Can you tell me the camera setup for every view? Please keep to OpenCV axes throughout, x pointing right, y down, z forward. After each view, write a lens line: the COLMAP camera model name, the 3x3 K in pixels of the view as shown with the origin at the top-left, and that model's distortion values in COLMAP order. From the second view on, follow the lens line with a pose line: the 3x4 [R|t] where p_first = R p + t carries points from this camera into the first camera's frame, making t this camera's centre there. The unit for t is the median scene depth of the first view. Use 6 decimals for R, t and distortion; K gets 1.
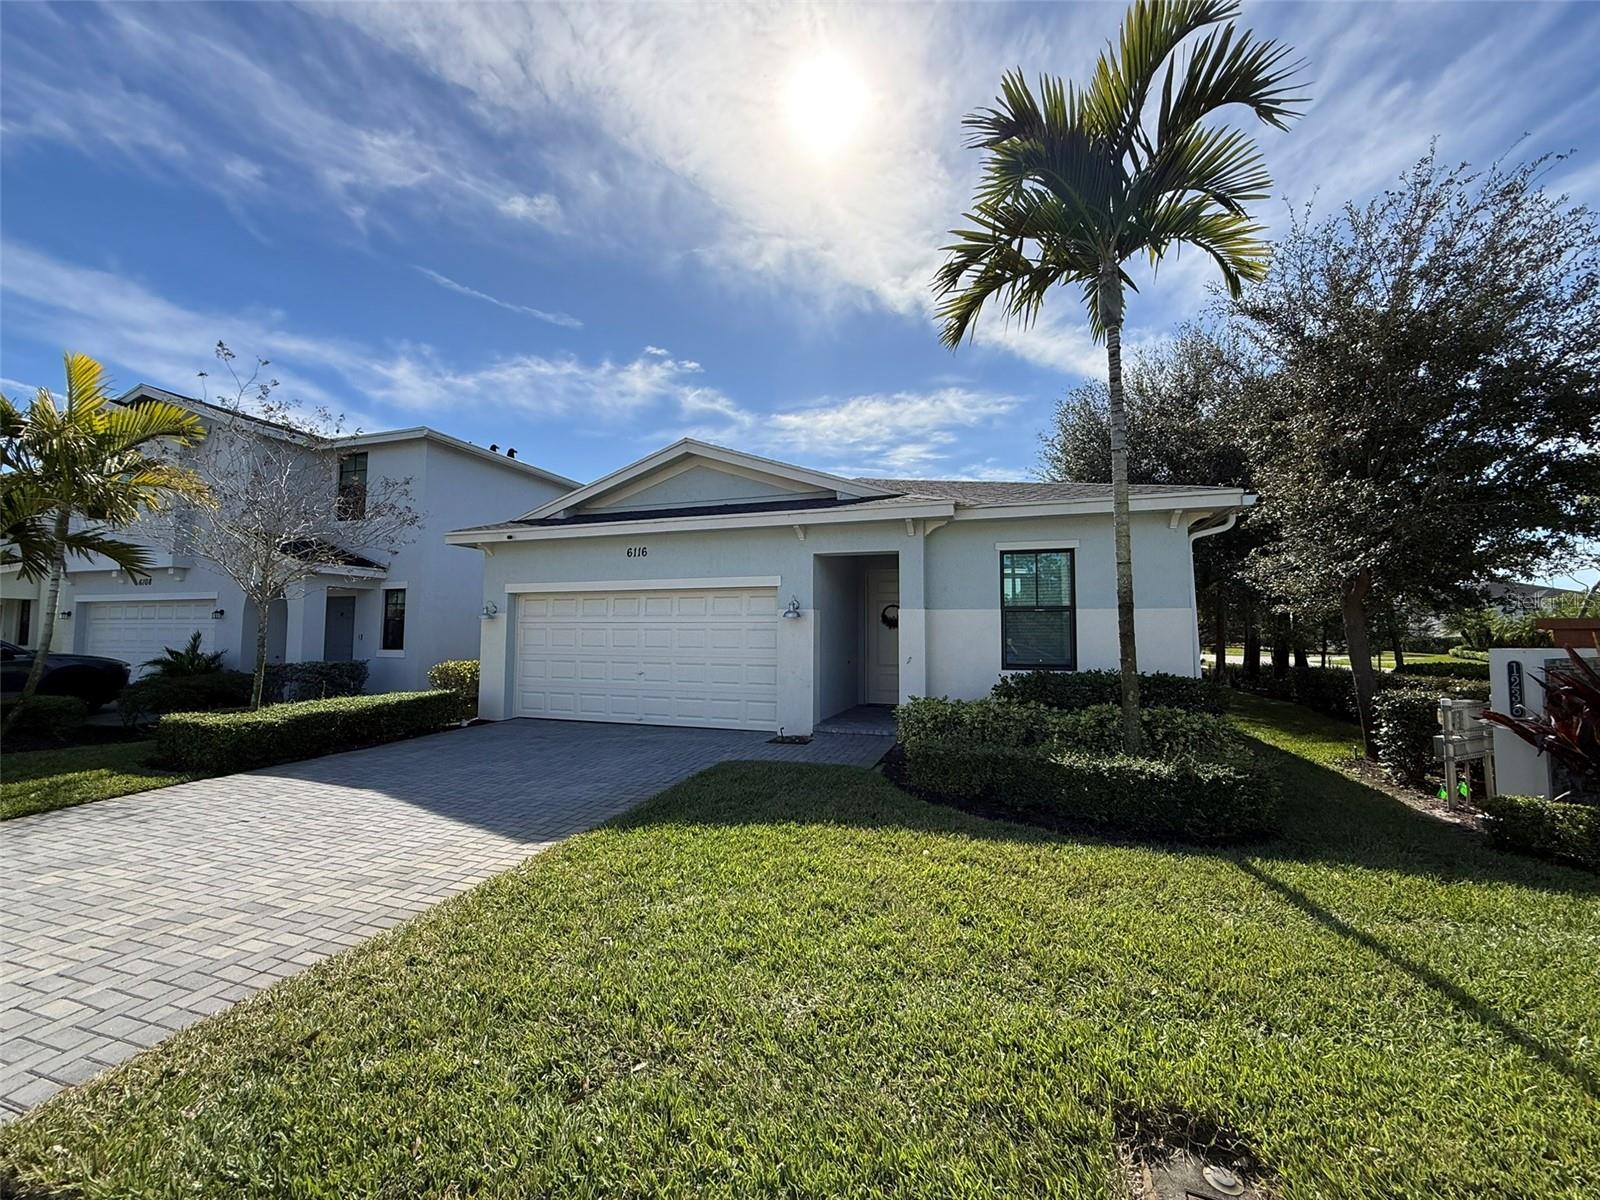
lens RADIAL K [[635.1, 0, 800.0], [0, 635.1, 600.0], [0, 0, 1]] dist [0.002946, 0.000228]
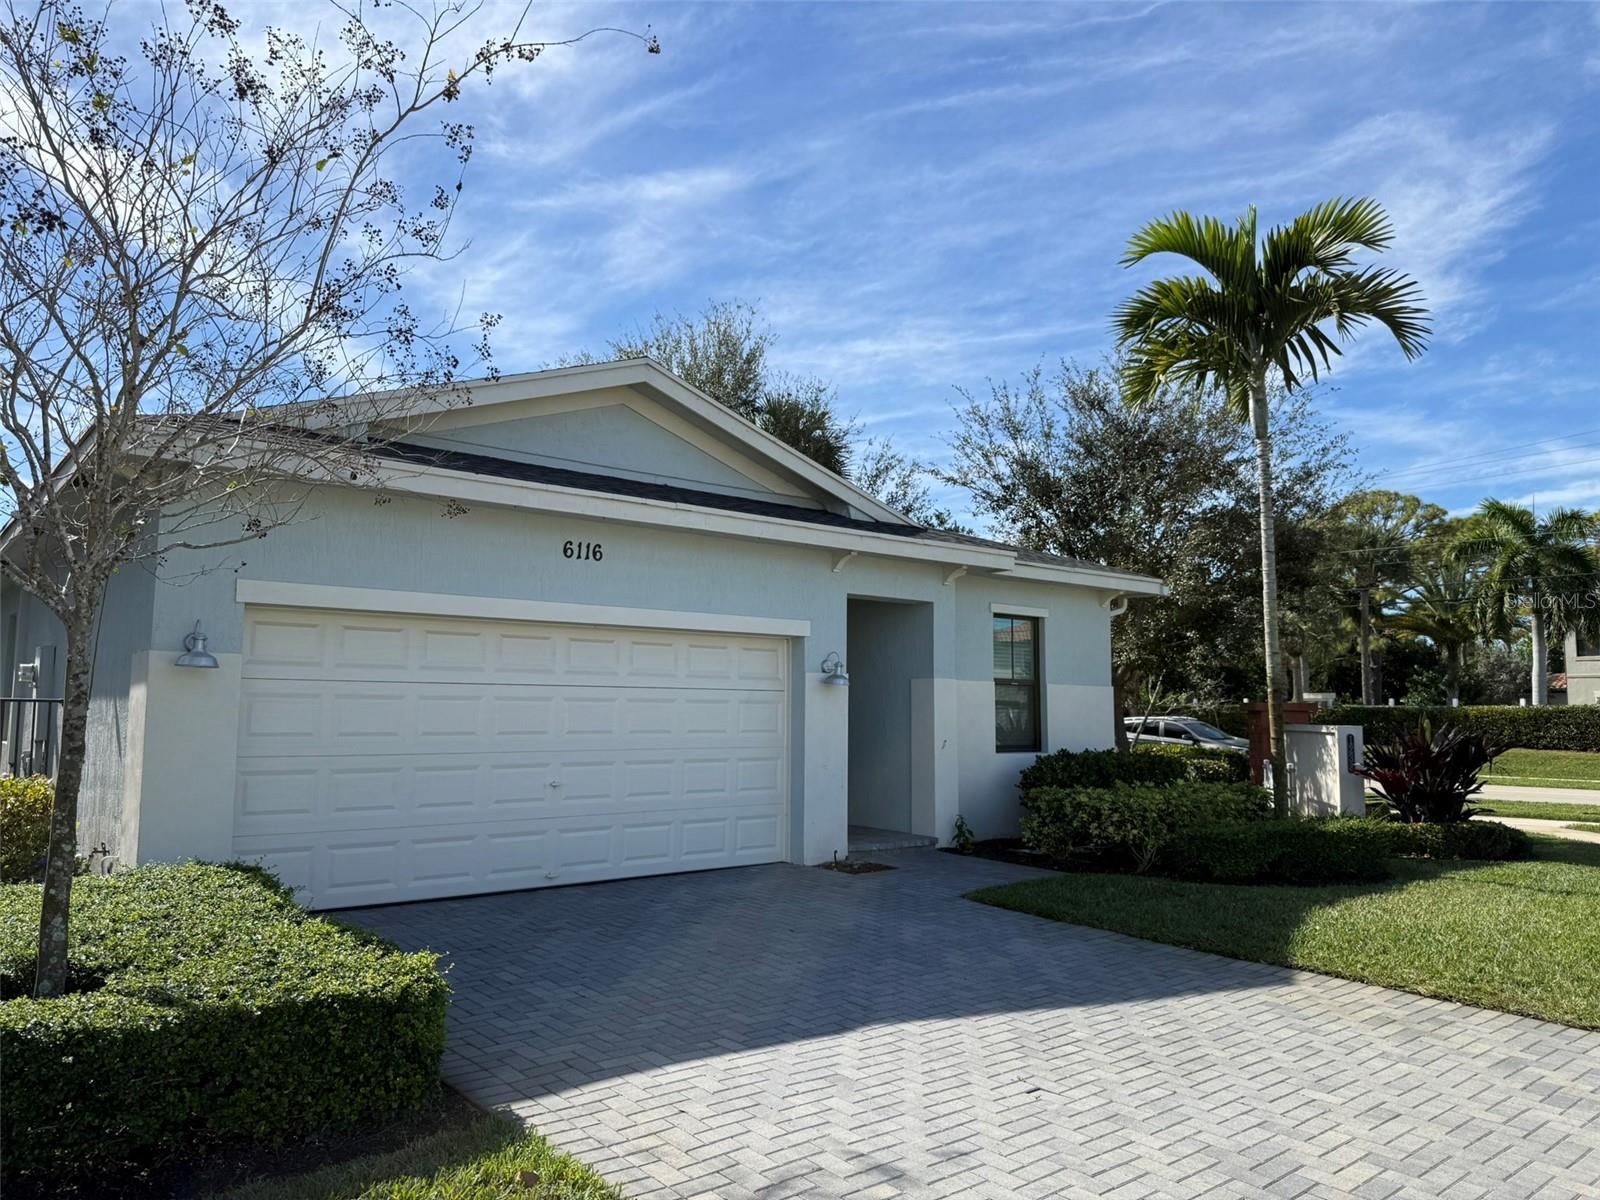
lens RADIAL K [[1115.4, 0, 800.0], [0, 1115.4, 600.0], [0, 0, 1]] dist [0.002638, -0.001379]
pose [[0.536077, 0.083409, 0.840039, -1.075967], [-0.057682, 0.996400, -0.062124, 0.013090], [-0.842196, -0.015152, 0.538958, 0.416966]]
